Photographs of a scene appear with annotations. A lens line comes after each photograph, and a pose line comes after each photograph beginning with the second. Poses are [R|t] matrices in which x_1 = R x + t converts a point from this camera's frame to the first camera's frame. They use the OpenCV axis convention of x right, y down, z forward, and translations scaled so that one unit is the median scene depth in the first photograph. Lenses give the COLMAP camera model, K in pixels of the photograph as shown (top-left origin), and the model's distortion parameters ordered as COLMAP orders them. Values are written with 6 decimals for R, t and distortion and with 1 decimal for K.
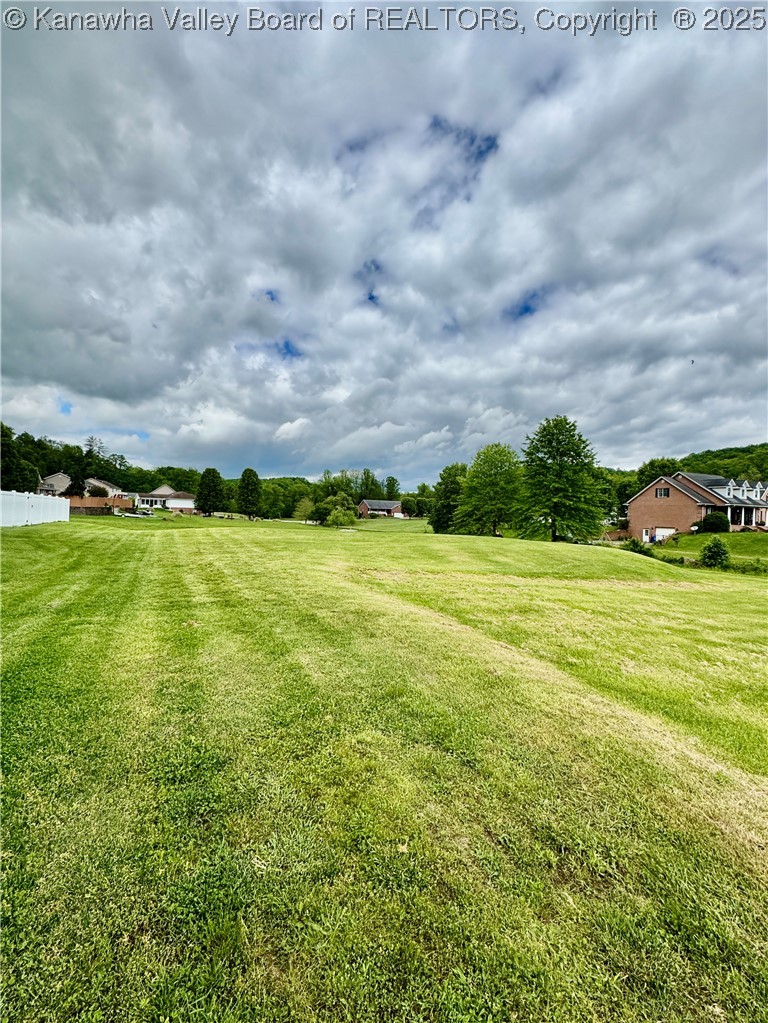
lens RADIAL K [[441.6, 0, 384.0], [0, 441.6, 511.5], [0, 0, 1]] dist [-0.000215, 0.000057]
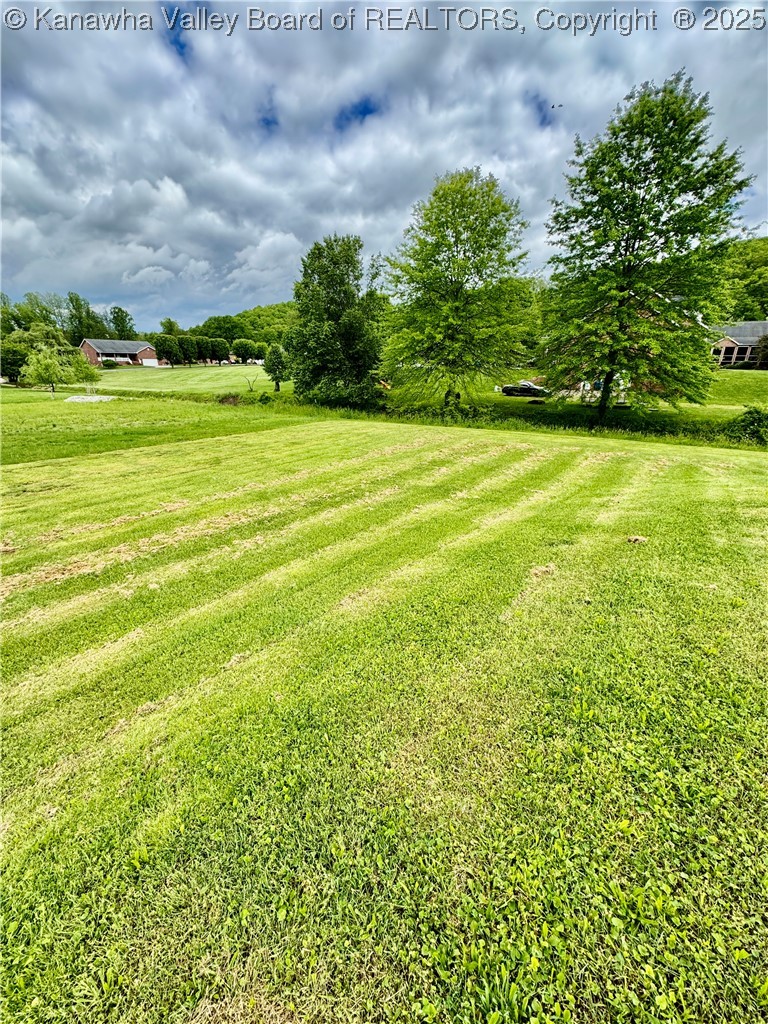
lens RADIAL K [[406.2, 0, 386.2], [0, 406.2, 512.0], [0, 0, 1]] dist [-0.002971, 0.000016]
pose [[0.840371, -0.208445, 0.500327, -0.034148], [0.015918, 0.932186, 0.361629, 0.003650], [-0.541778, -0.295938, 0.786700, 0.282718]]
